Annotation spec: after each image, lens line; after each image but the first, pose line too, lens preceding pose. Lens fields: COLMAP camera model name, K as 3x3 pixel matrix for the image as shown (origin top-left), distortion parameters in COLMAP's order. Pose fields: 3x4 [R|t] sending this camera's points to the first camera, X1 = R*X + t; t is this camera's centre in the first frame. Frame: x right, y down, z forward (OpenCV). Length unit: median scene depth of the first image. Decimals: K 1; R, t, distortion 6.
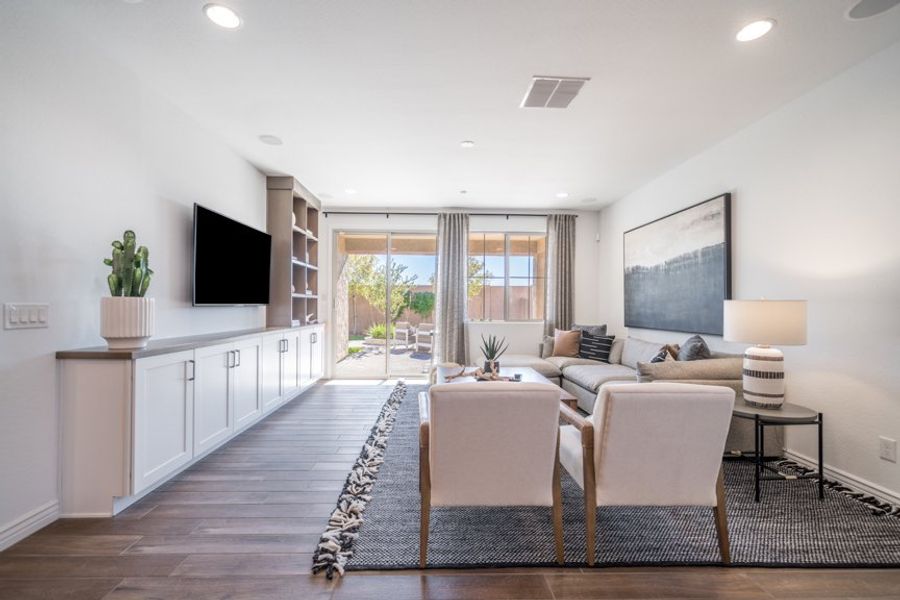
lens RADIAL K [[389.3, 0, 442.5], [0, 389.3, 303.5], [0, 0, 1]] dist [-0.000046, 0.000458]
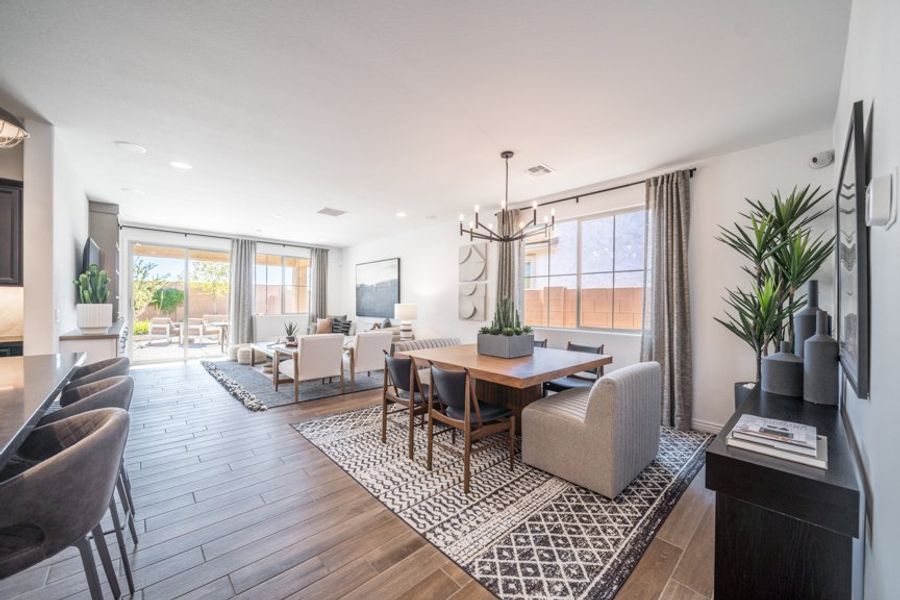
lens RADIAL K [[339.4, 0, 444.7], [0, 339.4, 304.4], [0, 0, 1]] dist [-0.000145, -0.000011]
pose [[0.753914, -0.002537, 0.656969, -0.290968], [-0.008555, 0.999870, 0.013679, -0.021217], [-0.656918, -0.015933, 0.753794, -0.521010]]
